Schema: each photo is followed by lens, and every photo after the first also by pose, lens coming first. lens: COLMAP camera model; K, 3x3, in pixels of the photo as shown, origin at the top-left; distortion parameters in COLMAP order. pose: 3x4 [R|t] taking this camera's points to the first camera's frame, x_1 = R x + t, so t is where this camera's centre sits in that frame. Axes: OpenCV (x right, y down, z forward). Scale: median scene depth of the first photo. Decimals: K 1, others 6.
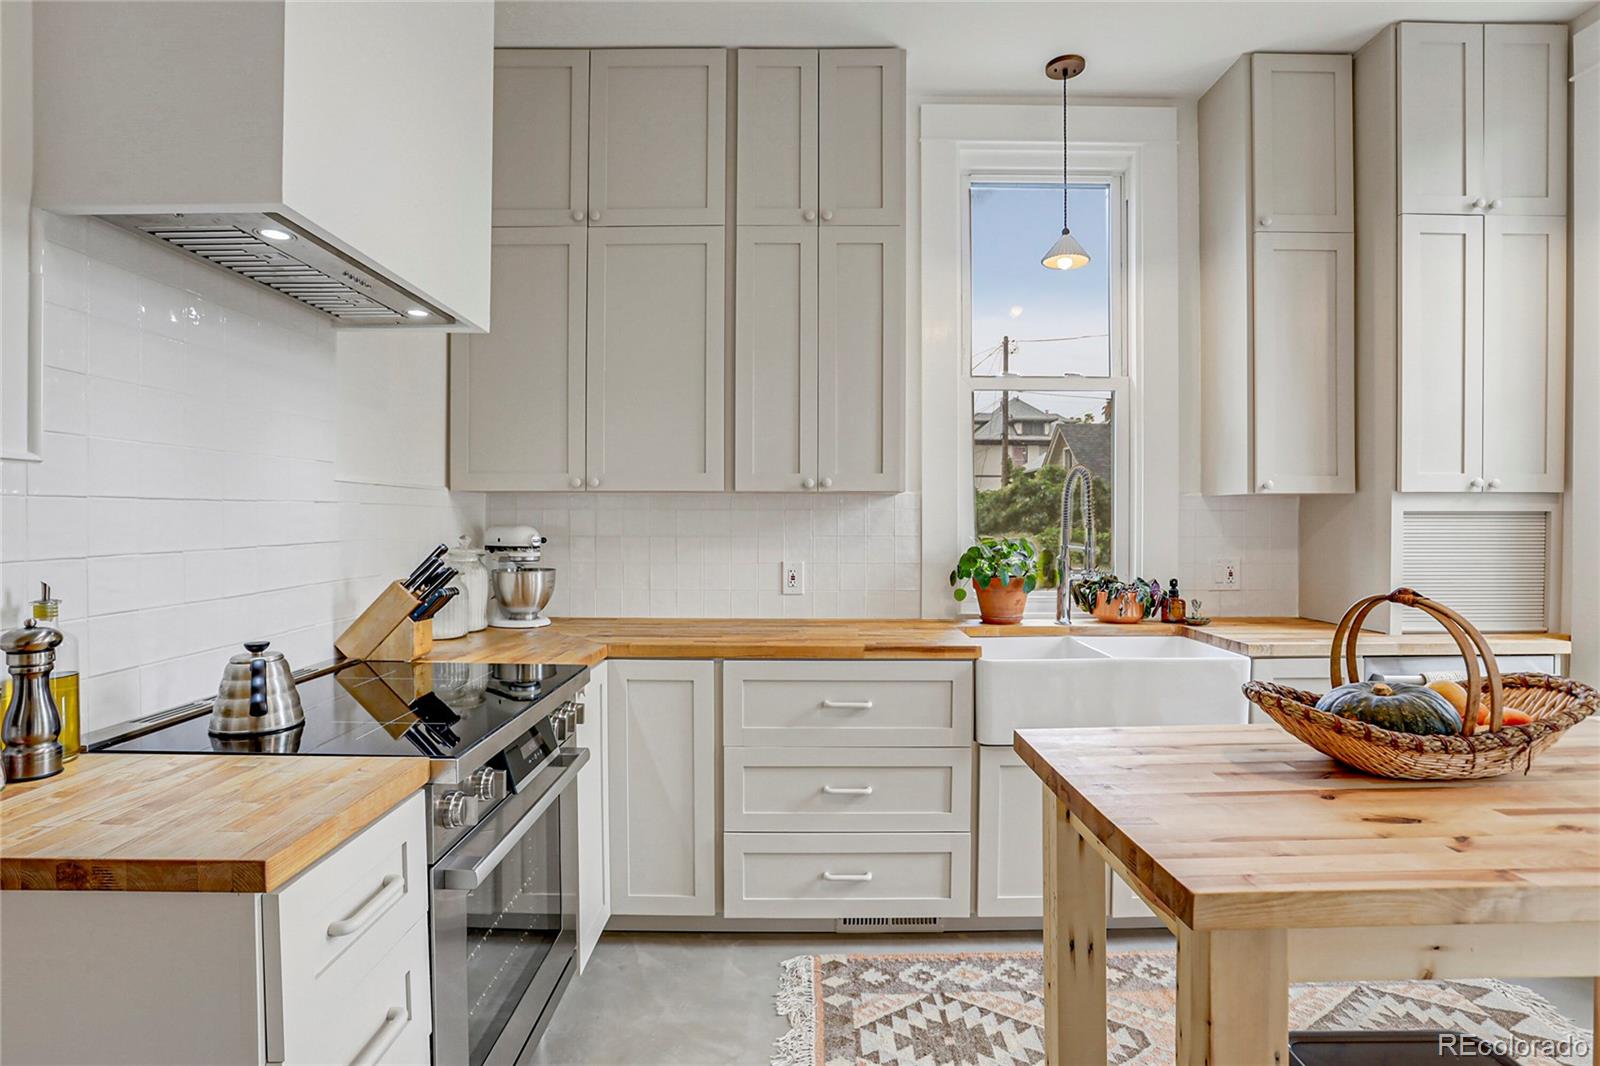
lens RADIAL K [[771.1, 0, 824.1], [0, 771.1, 528.0], [0, 0, 1]] dist [-0.037236, 0.011478]
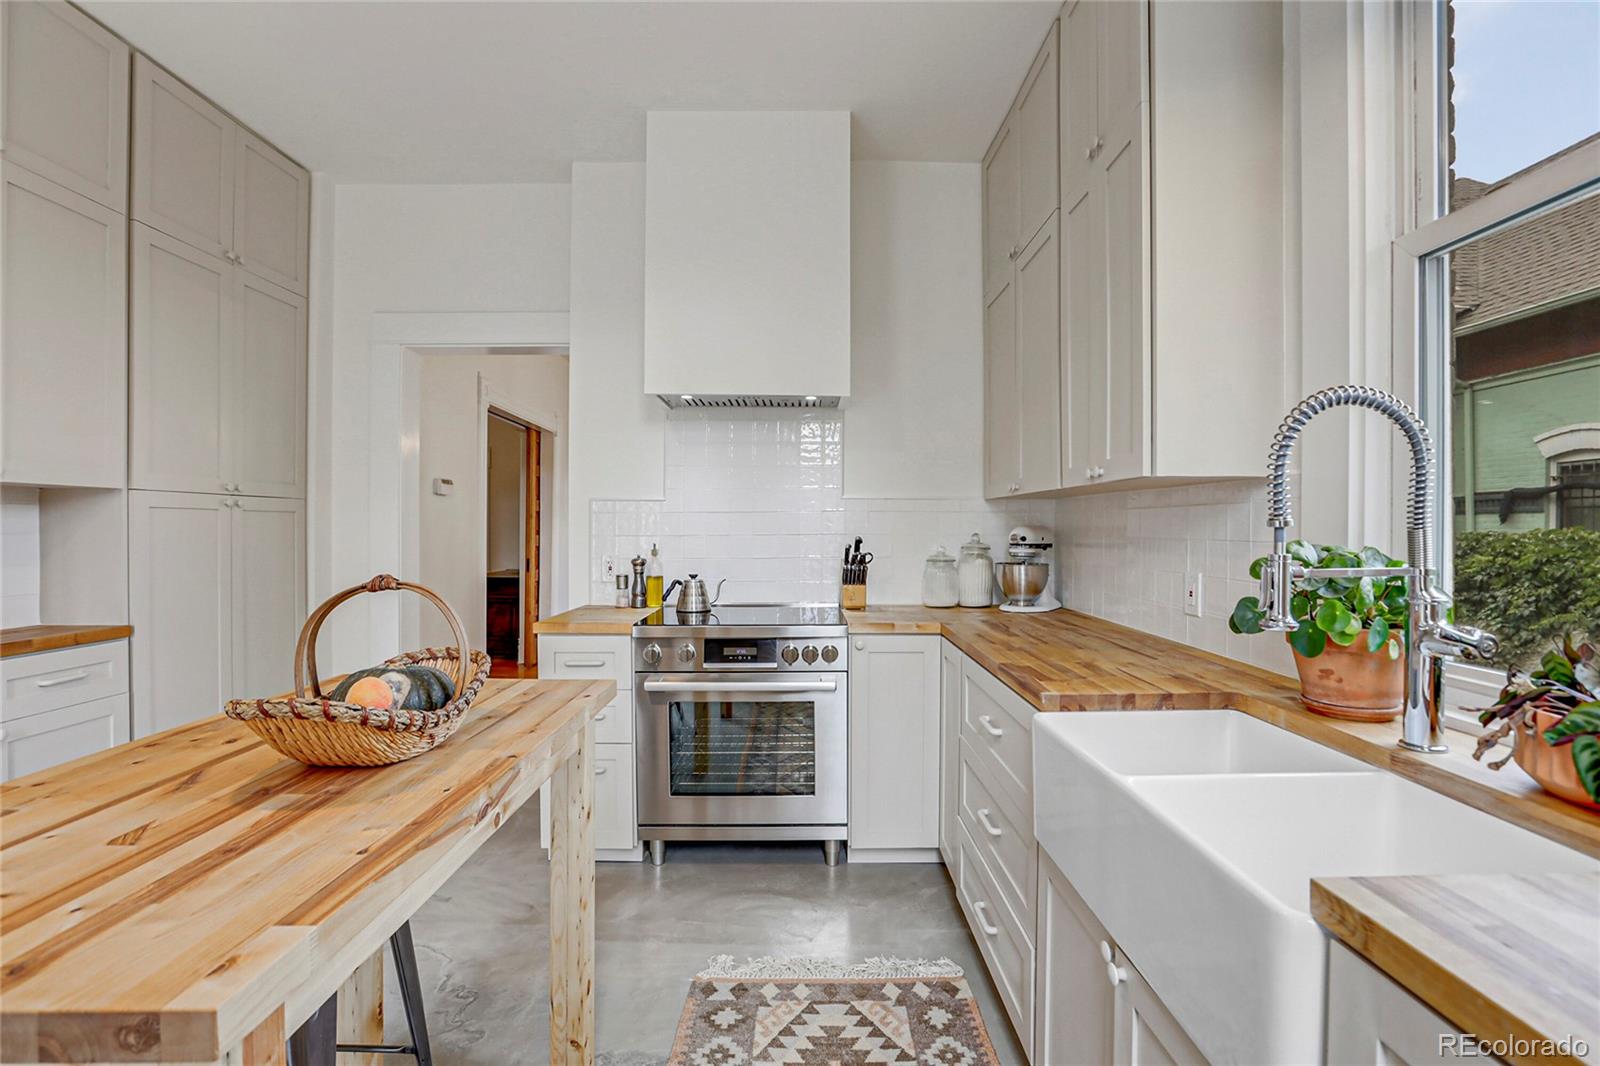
lens RADIAL K [[771.1, 0, 804.0], [0, 771.1, 526.7], [0, 0, 1]] dist [-0.037236, 0.011478]
pose [[-0.015353, 0.000435, -0.999882, 0.842931], [-0.011629, 0.999932, 0.000614, 0.001333], [0.999815, 0.011637, -0.015347, 0.728694]]
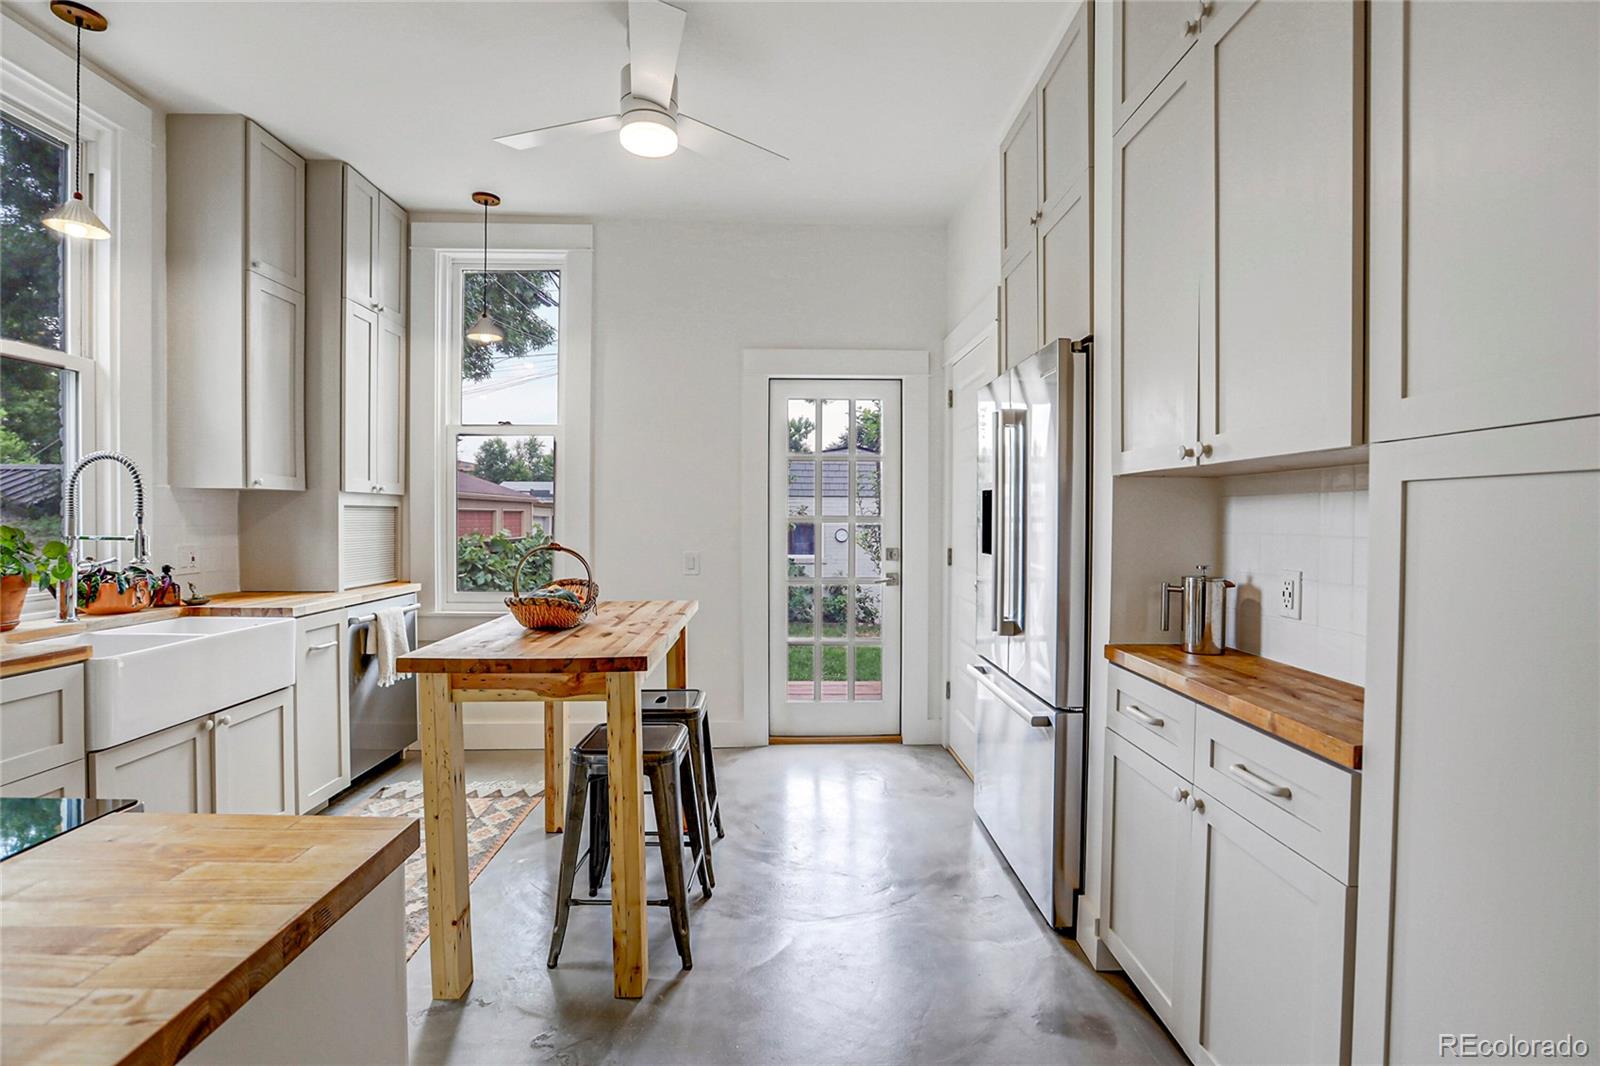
lens RADIAL K [[720.1, 0, 795.1], [0, 720.1, 527.9], [0, 0, 1]] dist [-0.040908, 0.009296]
pose [[-0.007671, -0.015144, 0.999856, -0.585784], [0.003953, 0.999877, 0.015175, 0.004065], [-0.999963, 0.004069, -0.007610, 0.156138]]
